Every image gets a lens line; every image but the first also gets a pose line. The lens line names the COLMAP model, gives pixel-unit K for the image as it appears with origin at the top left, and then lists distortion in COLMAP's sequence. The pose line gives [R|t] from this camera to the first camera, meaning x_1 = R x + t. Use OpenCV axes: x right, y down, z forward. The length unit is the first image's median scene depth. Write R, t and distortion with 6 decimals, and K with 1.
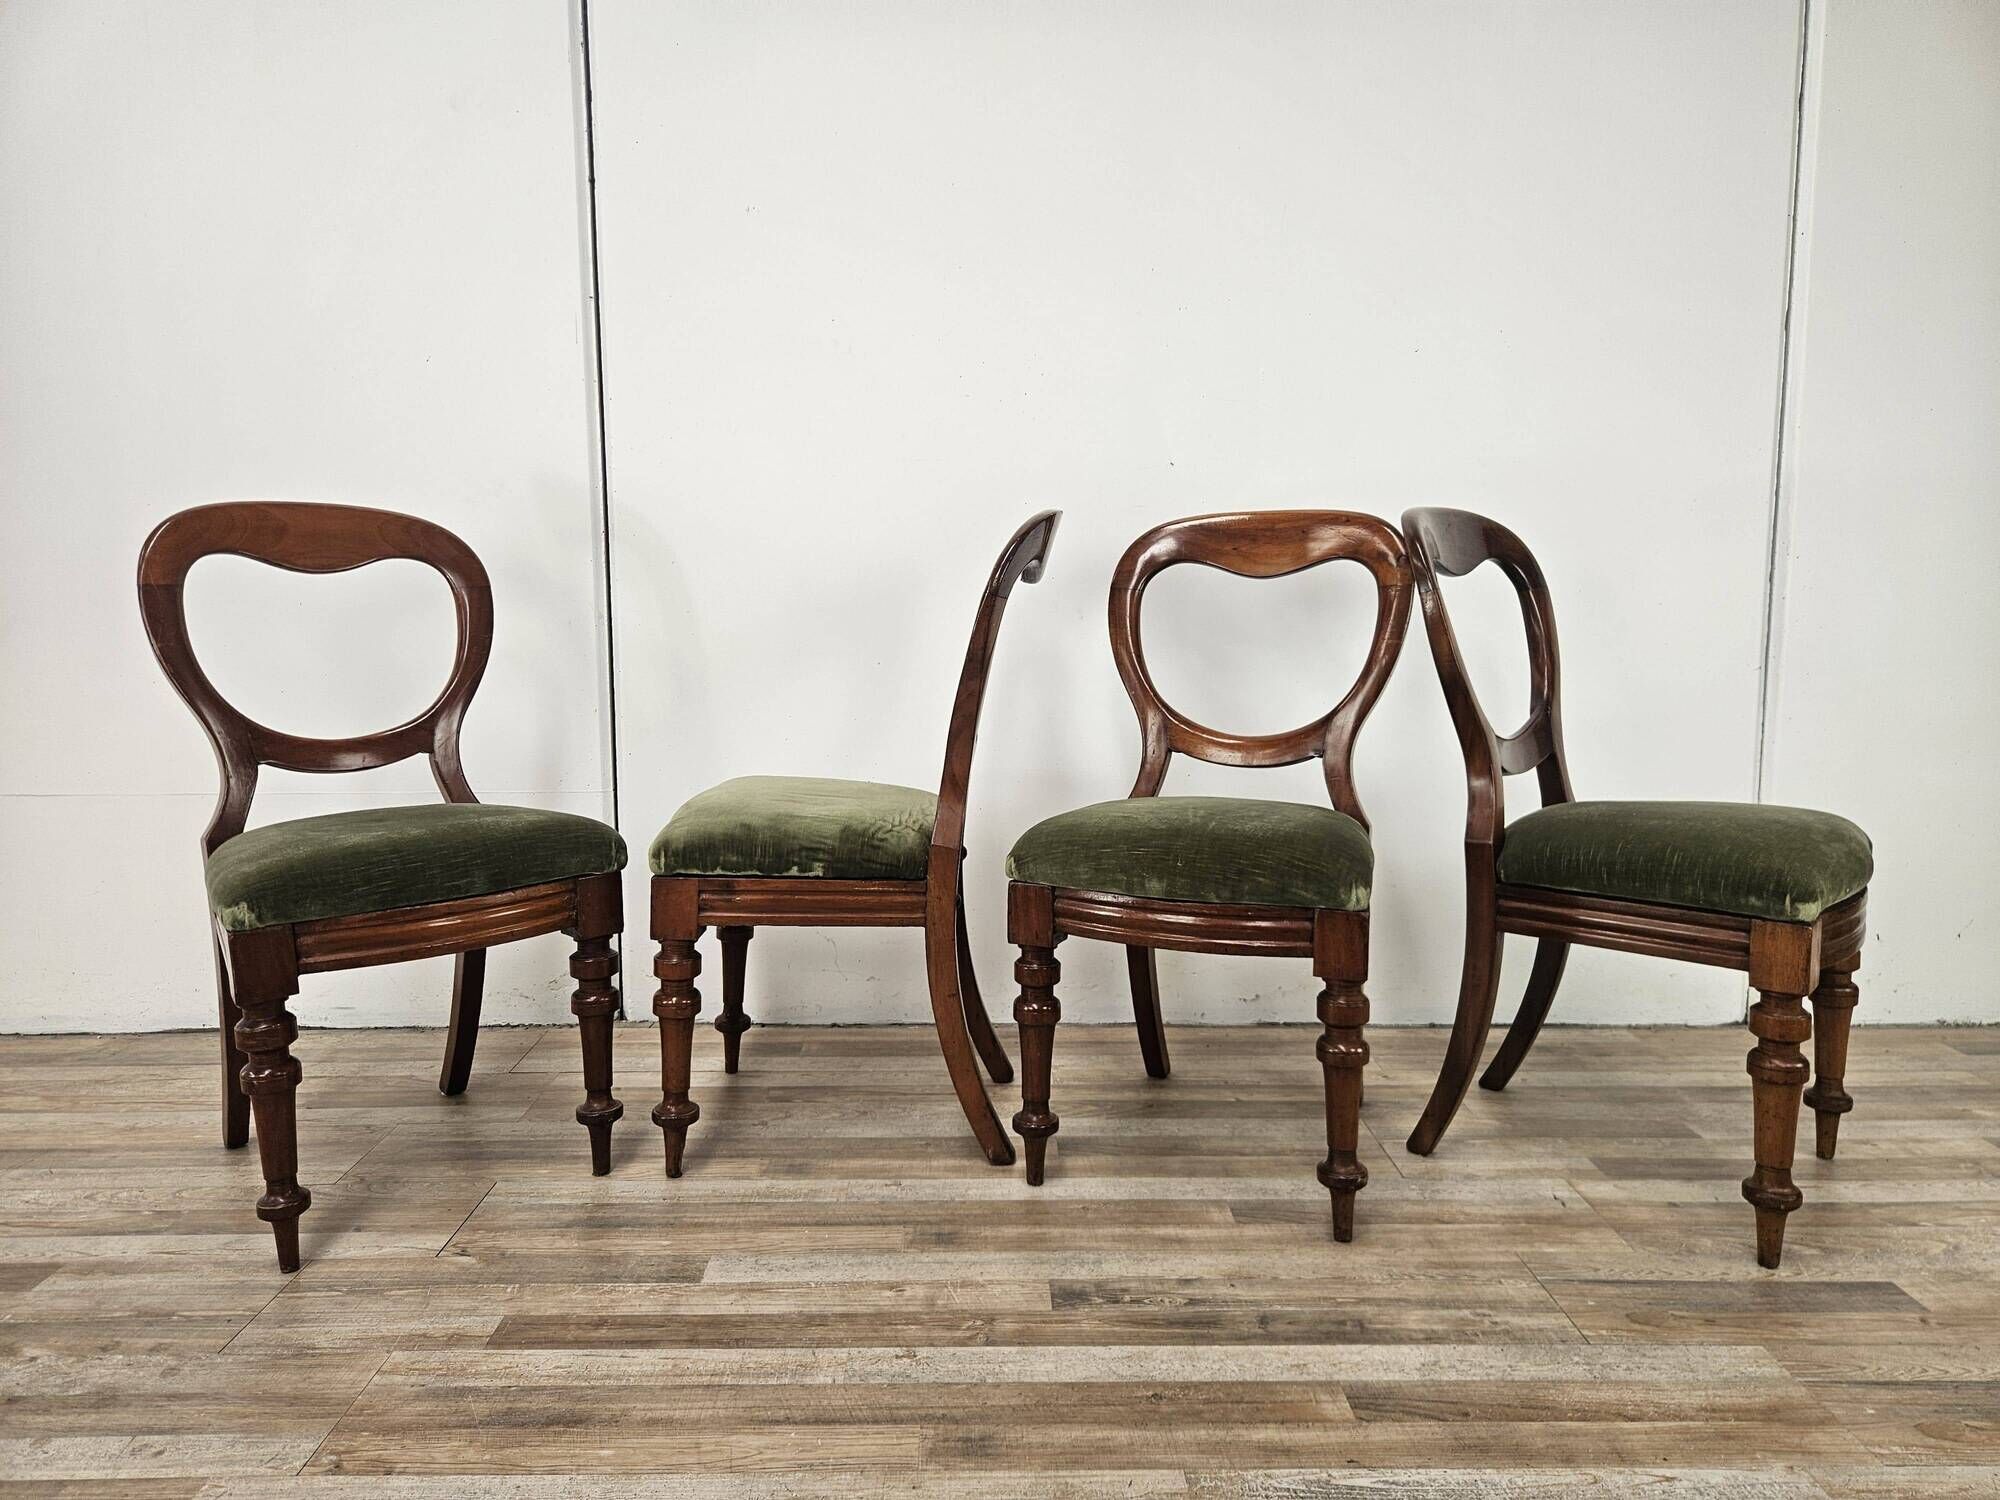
lens RADIAL K [[1387.0, 0, 990.2], [0, 1387.0, 747.1], [0, 0, 1]] dist [0.037215, -0.048906]
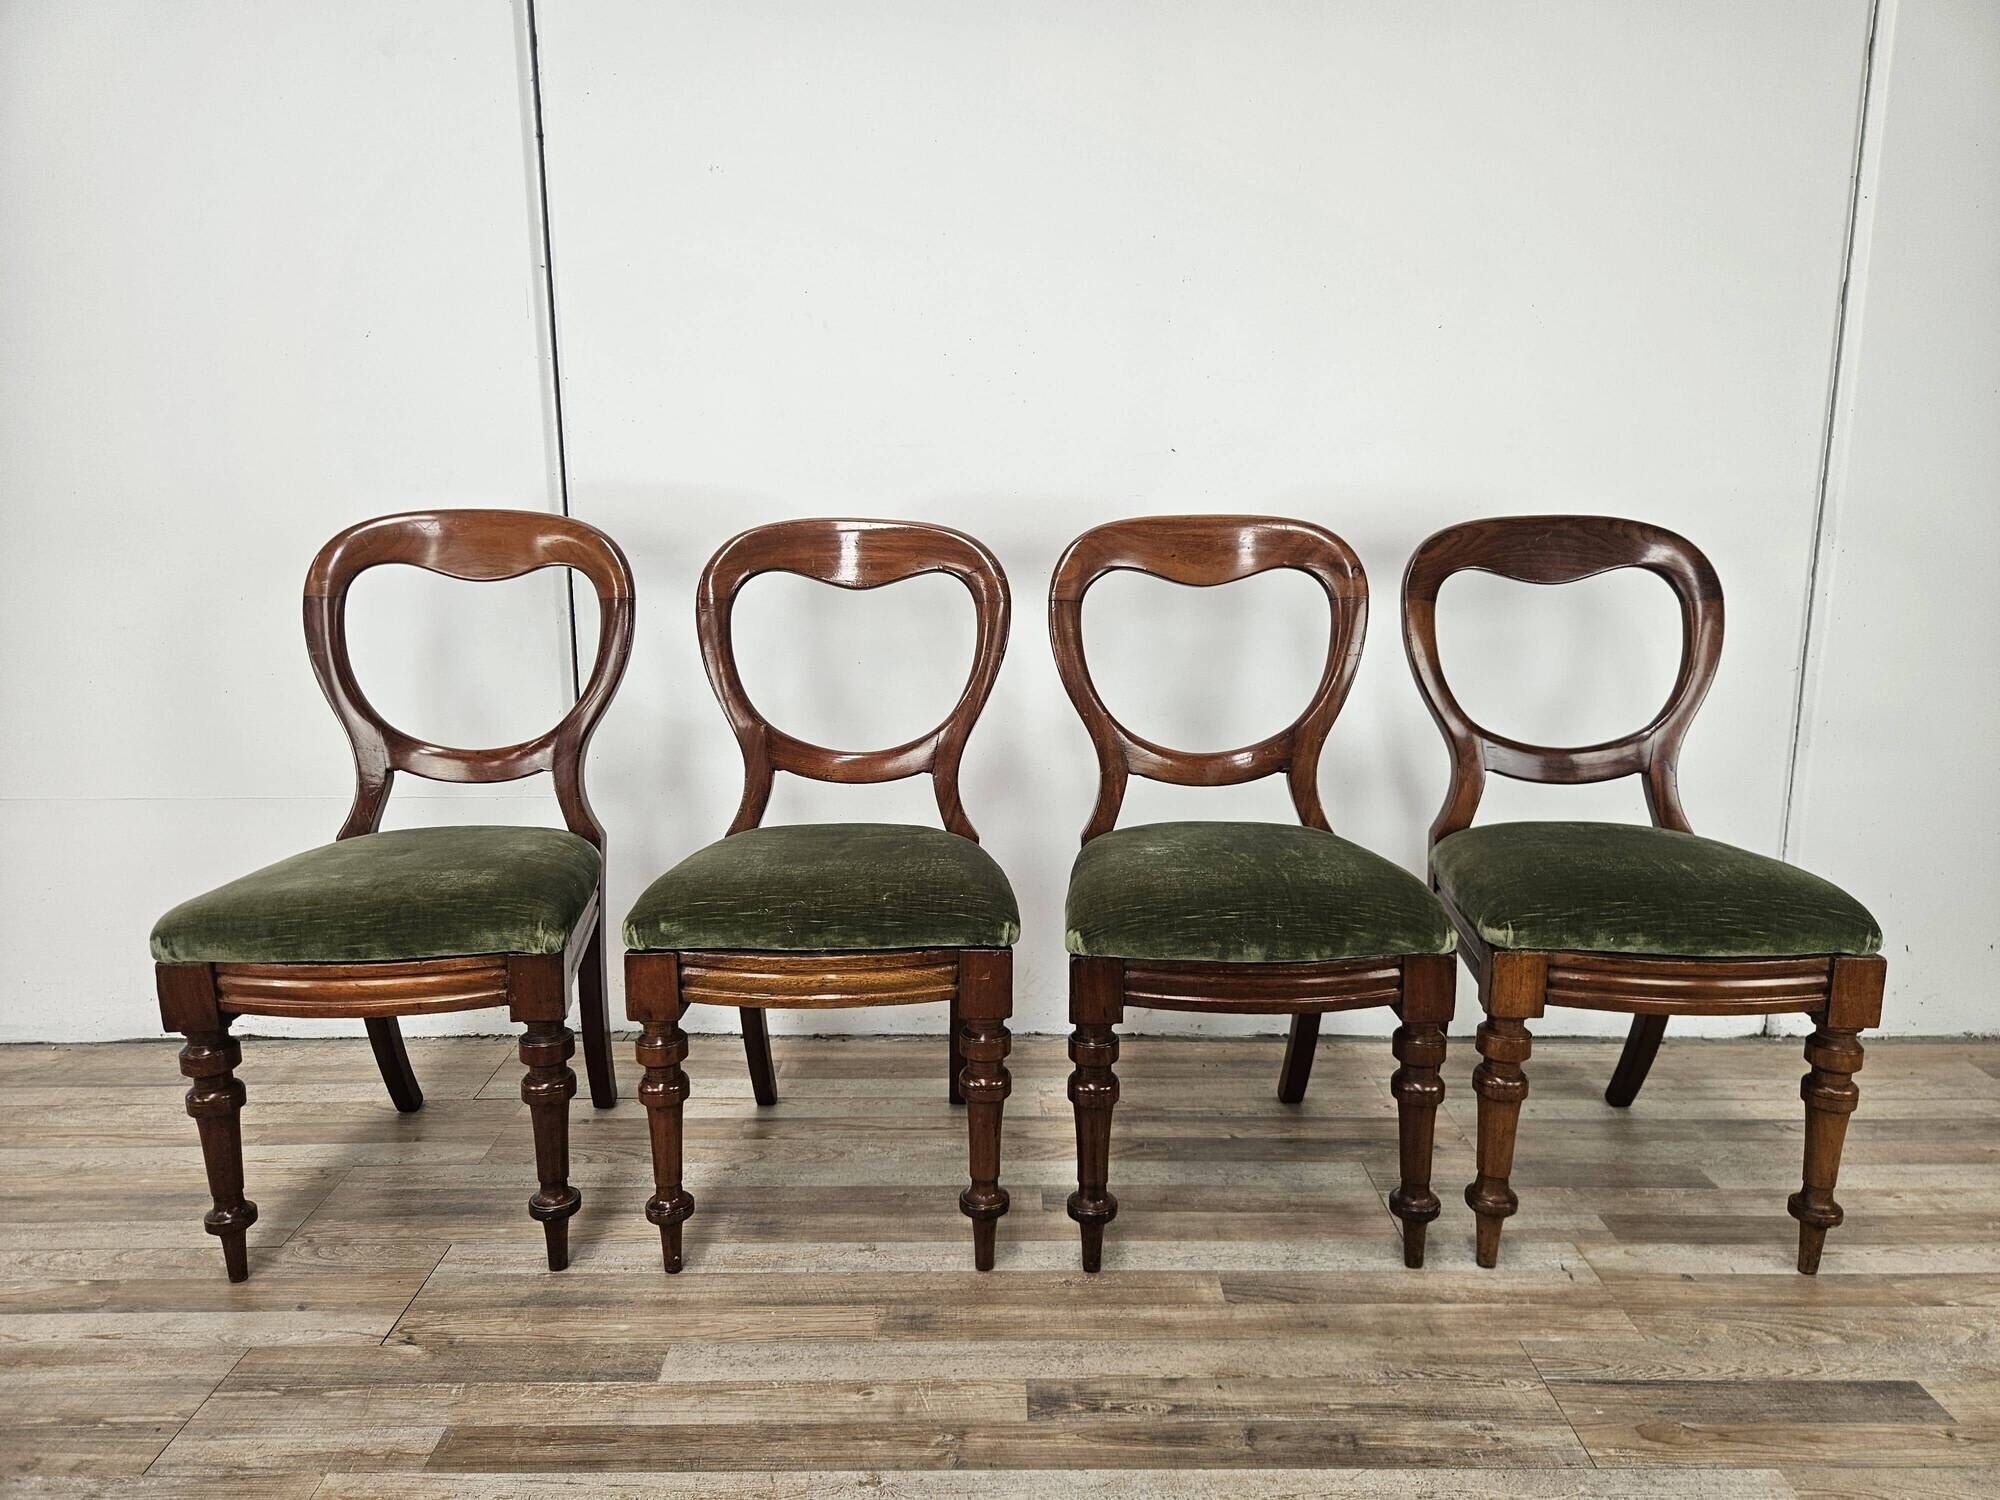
lens RADIAL K [[1386.0, 0, 1000.0], [0, 1386.0, 750.0], [0, 0, 1]] dist [0.031133, -0.040065]
pose [[0.999997, 0.001743, -0.001477, 0.024443], [-0.001620, 0.996825, 0.079611, -0.114389], [0.001611, -0.079609, 0.996825, 0.089174]]
